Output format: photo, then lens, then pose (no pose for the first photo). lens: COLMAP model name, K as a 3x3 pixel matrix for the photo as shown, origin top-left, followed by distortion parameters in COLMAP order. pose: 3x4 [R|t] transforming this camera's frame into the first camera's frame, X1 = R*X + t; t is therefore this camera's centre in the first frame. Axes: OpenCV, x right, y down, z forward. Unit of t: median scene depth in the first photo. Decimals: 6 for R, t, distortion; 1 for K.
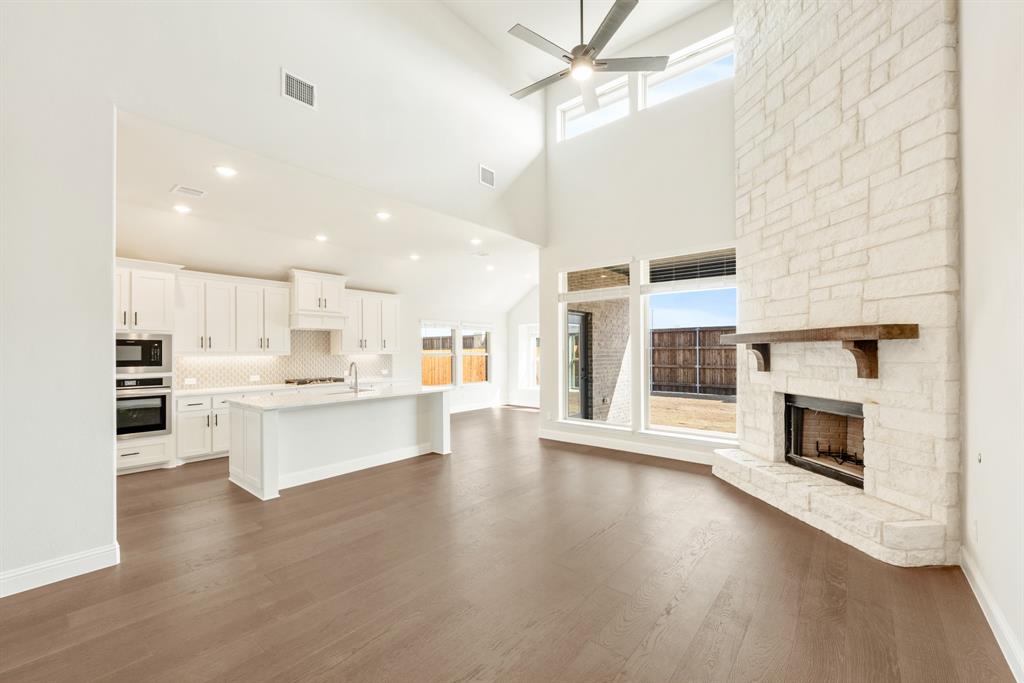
lens RADIAL K [[413.1, 0, 514.9], [0, 413.1, 350.5], [0, 0, 1]] dist [0.001287, -0.000002]
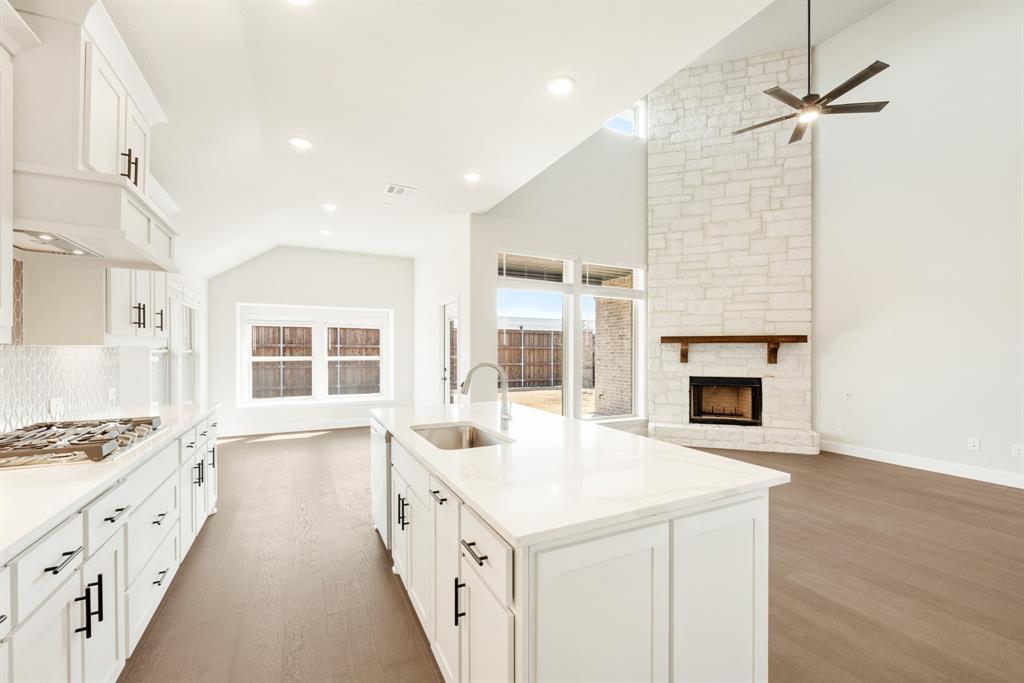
lens RADIAL K [[413.1, 0, 510.6], [0, 413.1, 350.4], [0, 0, 1]] dist [0.001287, -0.000002]
pose [[0.393875, 0.002733, 0.919160, -1.162555], [-0.003830, 0.999992, -0.001333, 0.013681], [-0.919156, -0.002995, 0.393882, 1.197581]]
